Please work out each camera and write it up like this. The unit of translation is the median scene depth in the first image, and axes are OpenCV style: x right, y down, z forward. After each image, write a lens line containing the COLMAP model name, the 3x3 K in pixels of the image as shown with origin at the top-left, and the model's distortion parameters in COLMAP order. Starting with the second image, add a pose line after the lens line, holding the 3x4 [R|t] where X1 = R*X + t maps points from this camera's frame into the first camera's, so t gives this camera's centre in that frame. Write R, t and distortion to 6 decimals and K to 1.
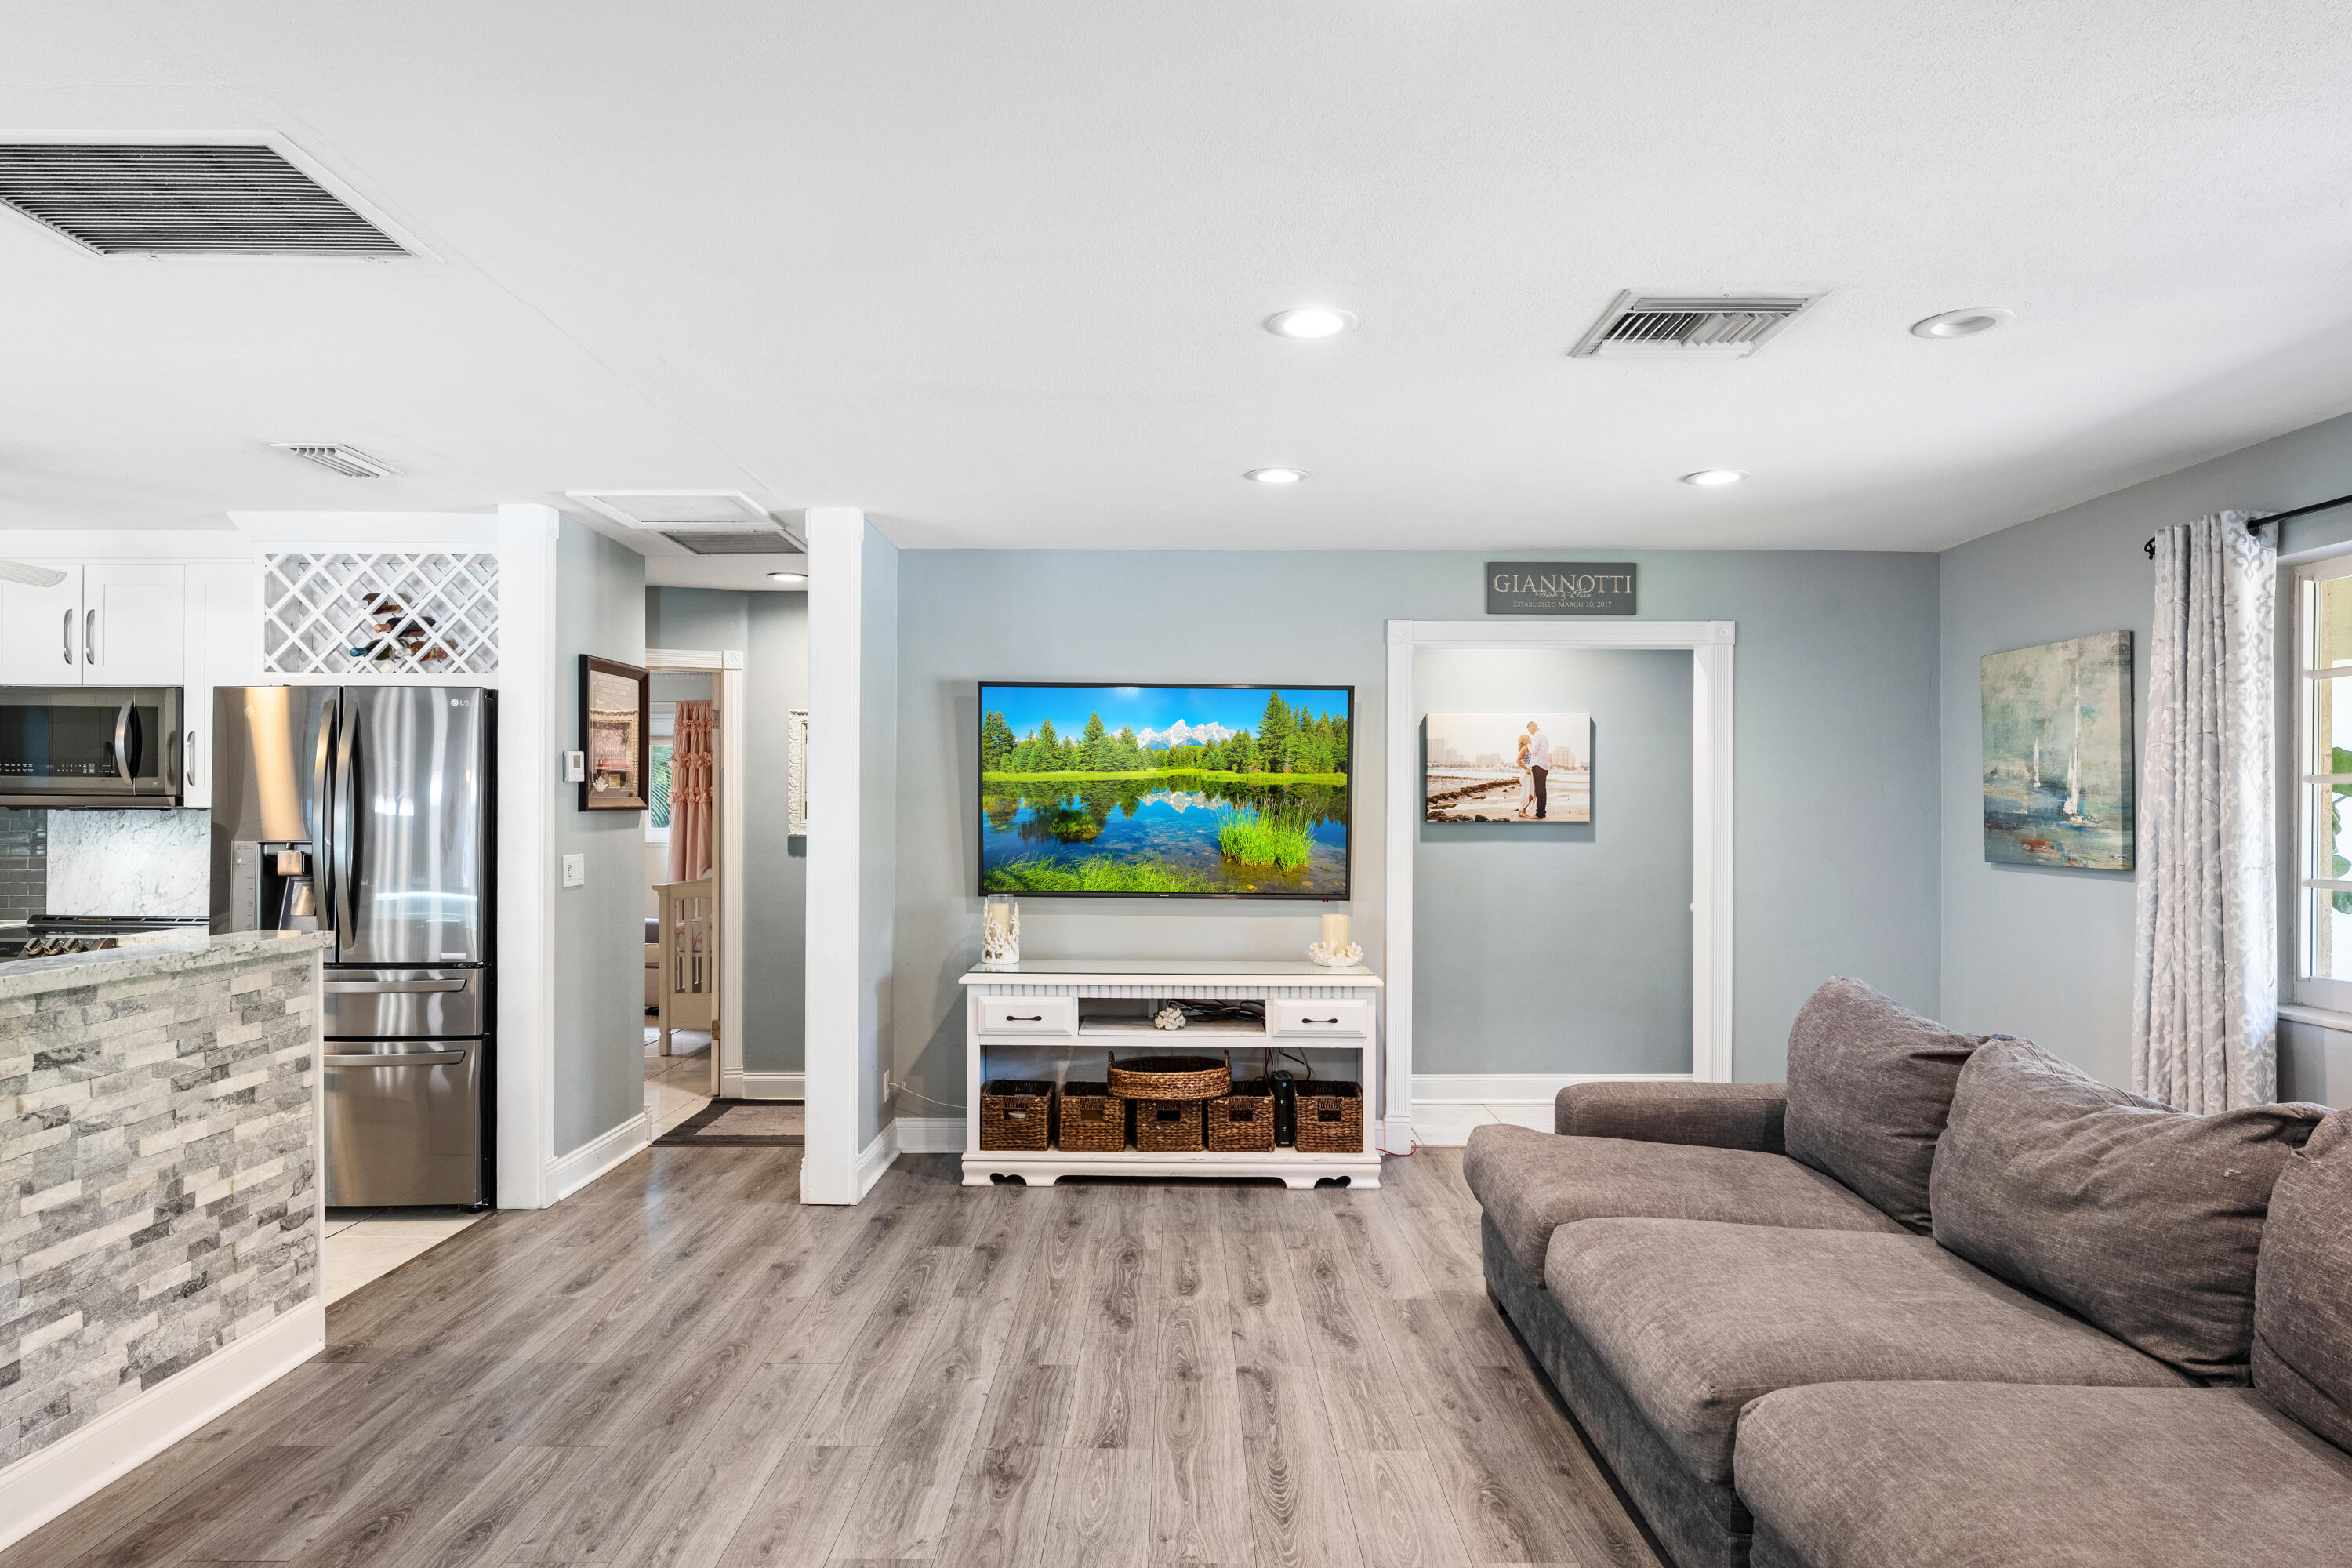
lens RADIAL K [[1394.9, 0, 1173.7], [0, 1394.9, 811.9], [0, 0, 1]] dist [-0.003262, -0.000324]
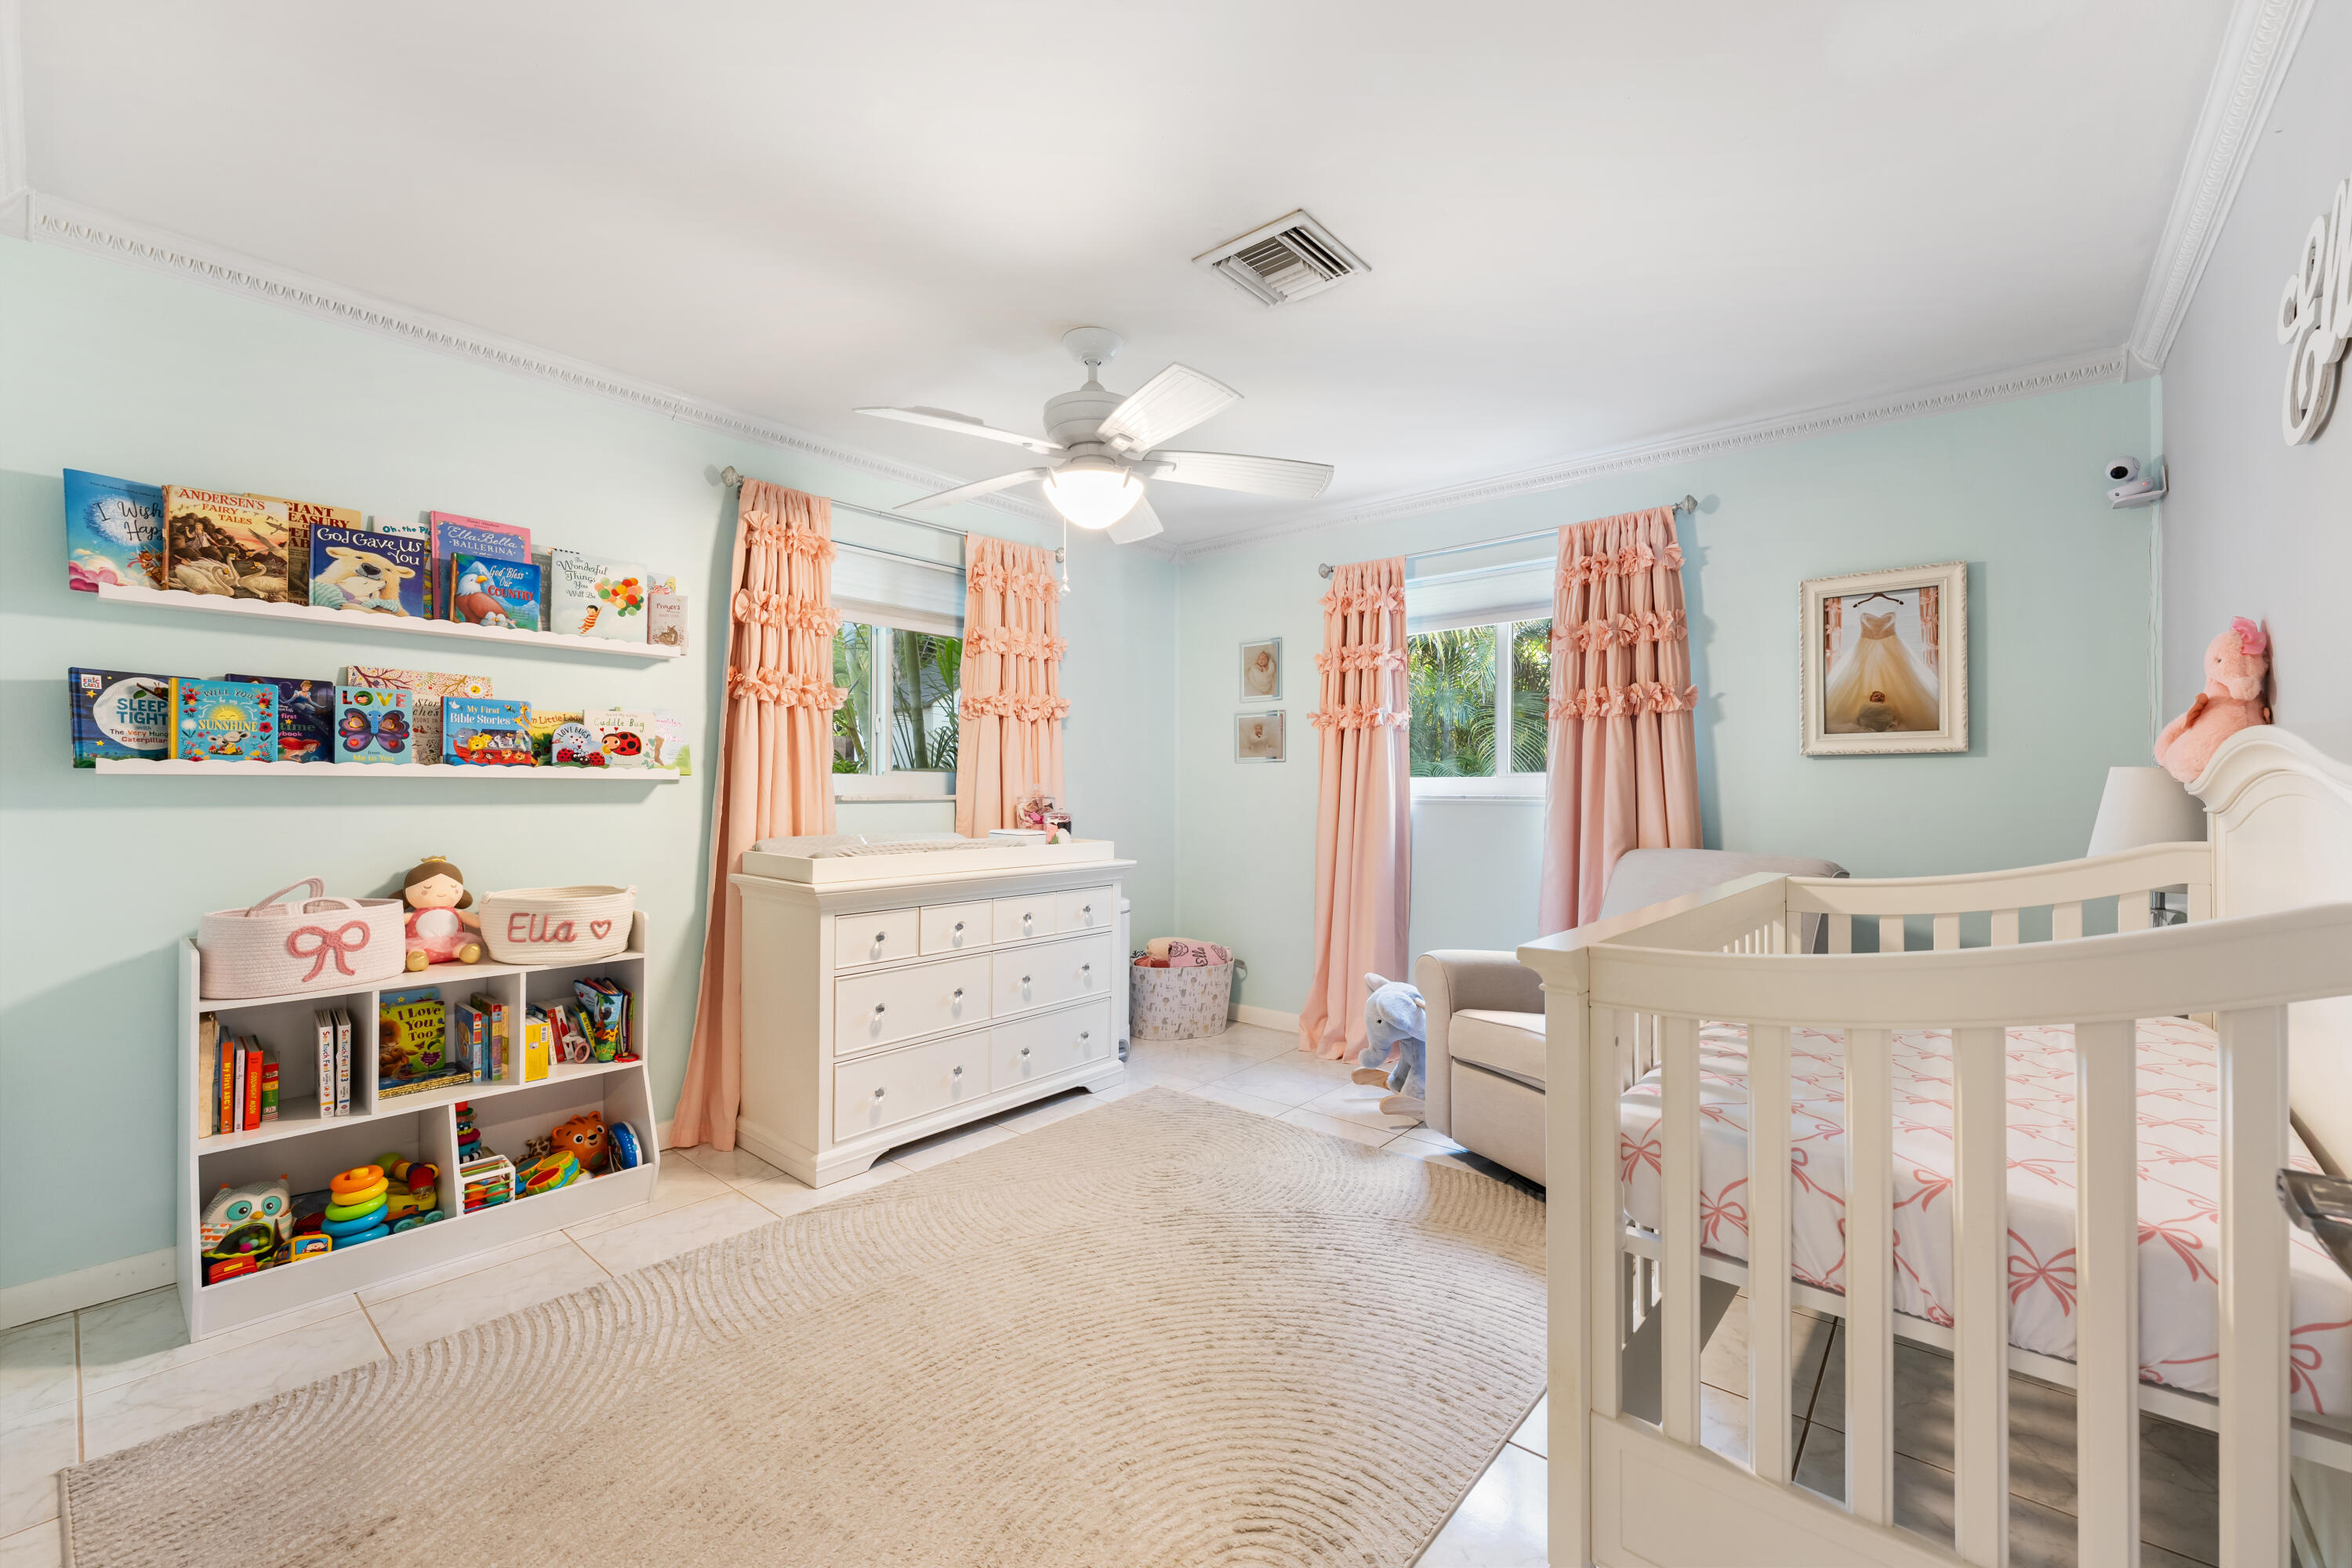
lens RADIAL K [[948.1, 0, 1176.0], [0, 948.1, 784.0], [0, 0, 1]] dist [-0.000023, -0.000001]
pose [[0.764098, -0.005963, -0.645073, -0.740793], [0.001386, 0.999970, -0.007603, 0.062686], [0.645099, 0.004915, 0.764083, 1.978474]]
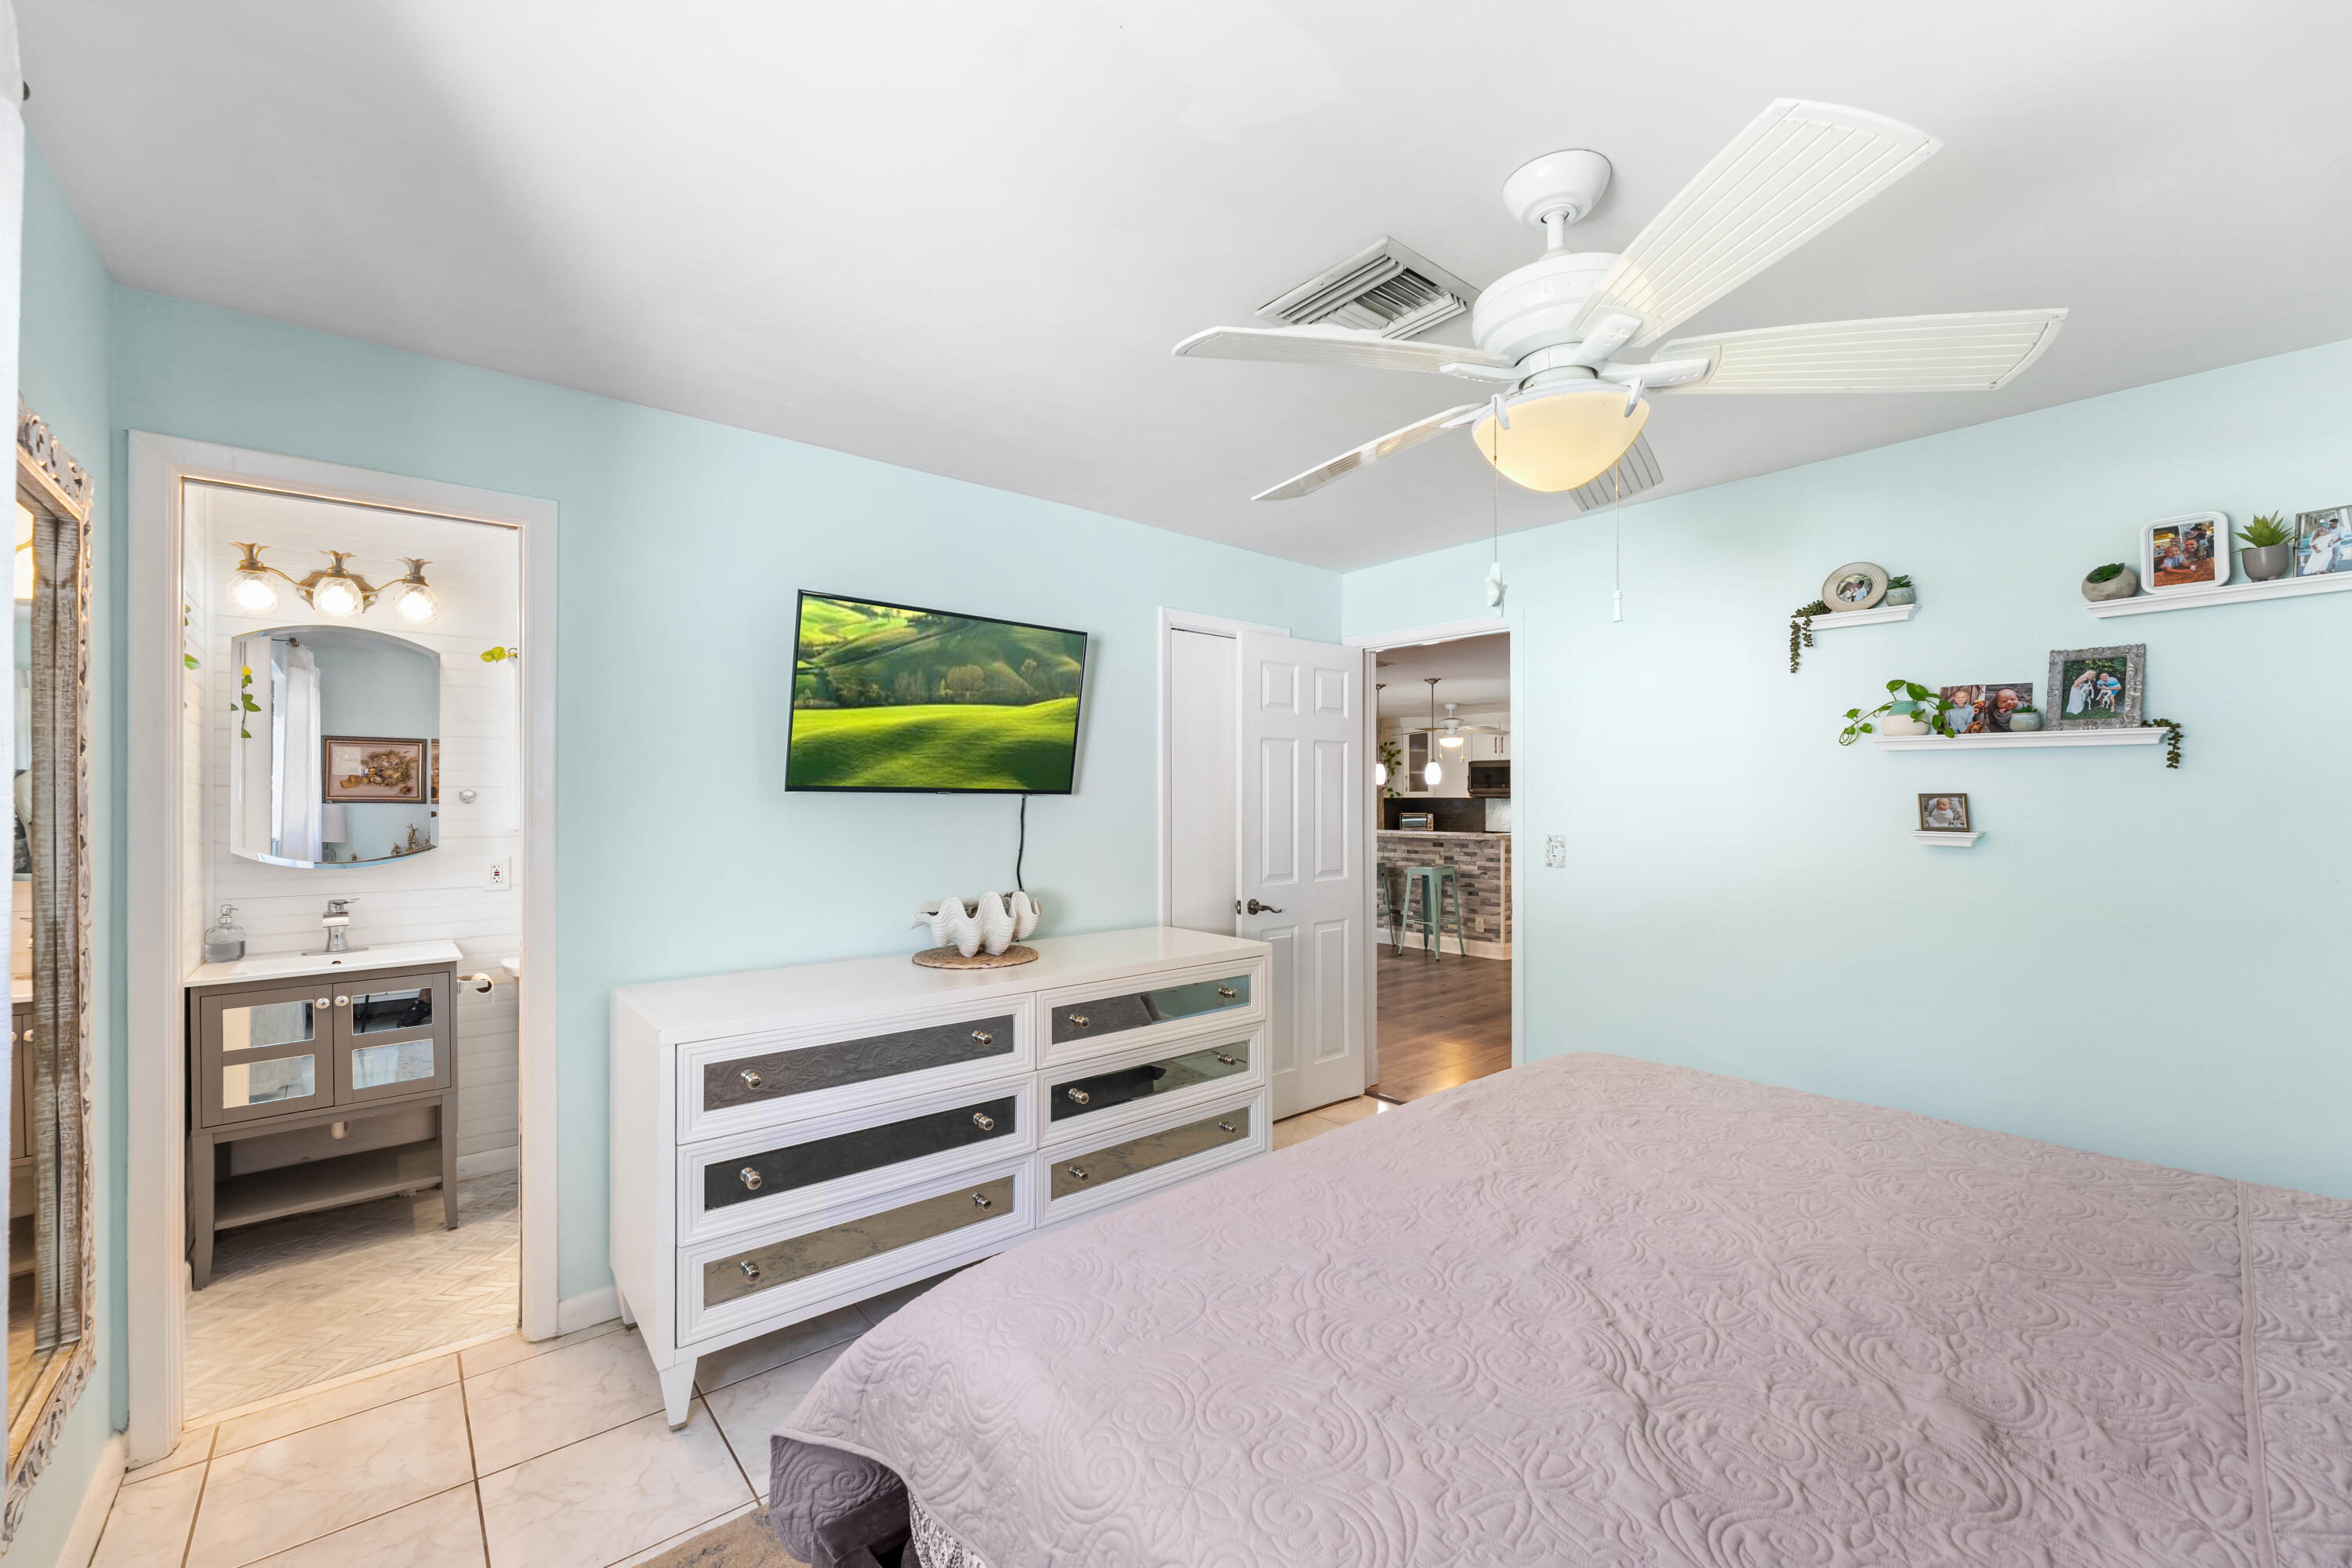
lens RADIAL K [[942.1, 0, 1176.0], [0, 942.1, 784.0], [0, 0, 1]] dist [-0.001007, -0.000109]
pose [[0.647816, -0.016020, -0.761629, 0.631795], [0.004387, 0.999841, -0.017299, -0.000267], [0.761785, 0.007866, 0.647783, -1.576144]]
